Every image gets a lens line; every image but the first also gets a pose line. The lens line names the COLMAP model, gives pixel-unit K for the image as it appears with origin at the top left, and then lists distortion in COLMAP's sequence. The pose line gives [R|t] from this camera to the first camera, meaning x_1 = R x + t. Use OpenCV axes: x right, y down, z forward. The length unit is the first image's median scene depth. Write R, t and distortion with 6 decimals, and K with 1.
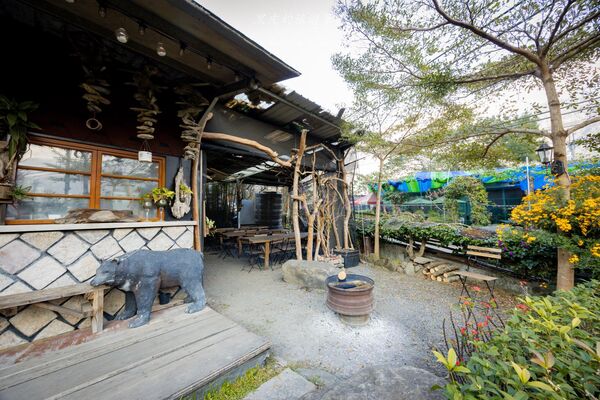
lens RADIAL K [[227.8, 0, 298.8], [0, 227.8, 201.0], [0, 0, 1]] dist [0.002528, -0.000205]
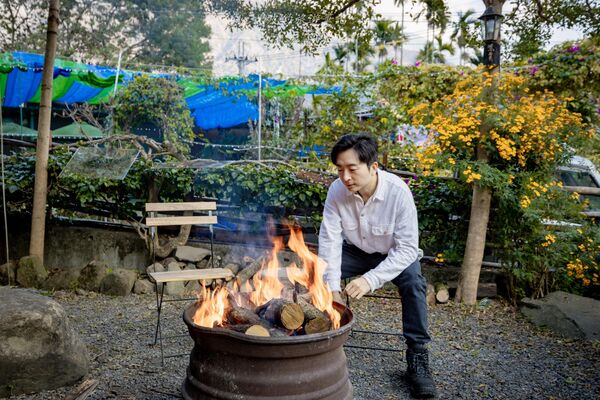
lens RADIAL K [[573.2, 0, 304.8], [0, 573.2, 197.6], [0, 0, 1]] dist [-0.006559, 0.000000]
pose [[0.499136, -0.011703, 0.866445, -0.232104], [-0.072388, 0.995851, 0.055151, 0.103805], [-0.863495, -0.090248, 0.496218, 0.384778]]
